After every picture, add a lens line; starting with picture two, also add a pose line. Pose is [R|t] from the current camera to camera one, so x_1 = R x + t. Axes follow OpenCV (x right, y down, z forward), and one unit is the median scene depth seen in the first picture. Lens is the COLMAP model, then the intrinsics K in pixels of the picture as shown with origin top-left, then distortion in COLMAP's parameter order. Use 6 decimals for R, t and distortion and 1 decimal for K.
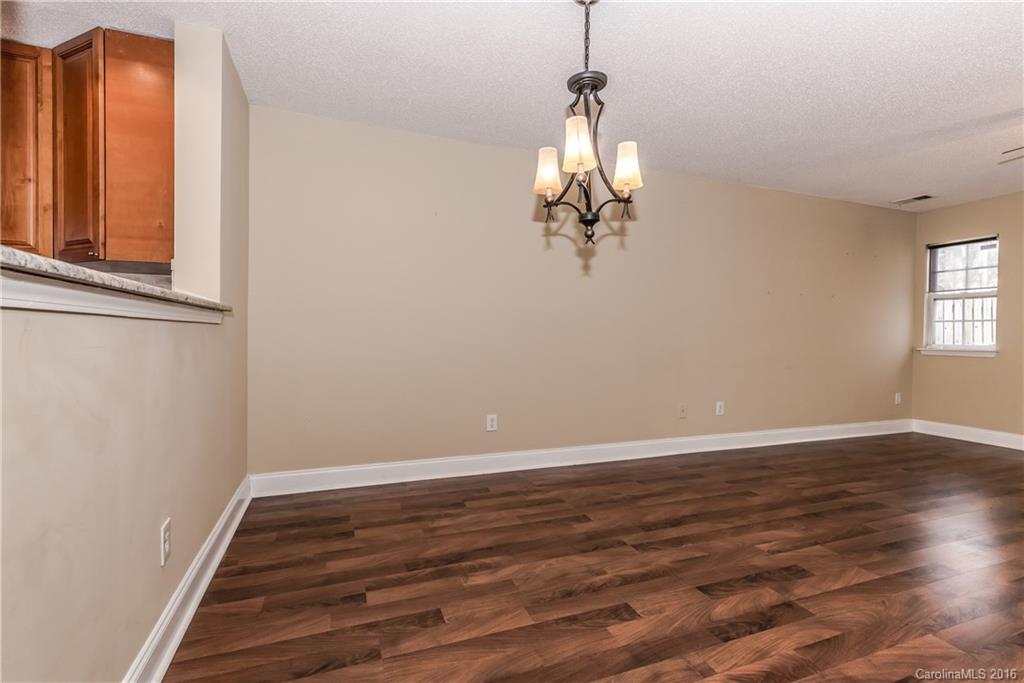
lens RADIAL K [[440.4, 0, 510.0], [0, 440.4, 338.2], [0, 0, 1]] dist [0.003182, -0.000084]
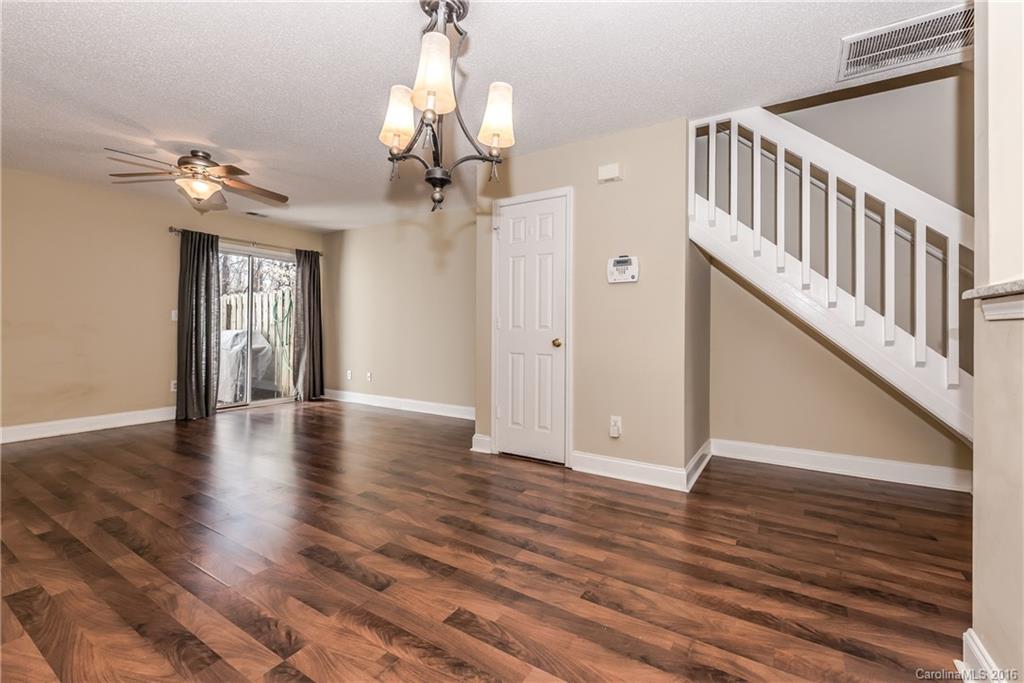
lens RADIAL K [[460.7, 0, 494.8], [0, 460.7, 365.5], [0, 0, 1]] dist [0.003021, 0.000612]
pose [[-0.583941, -0.079079, 0.807935, -0.517439], [-0.002766, 0.995432, 0.095432, -0.031906], [-0.811792, 0.053492, -0.581492, 1.373170]]
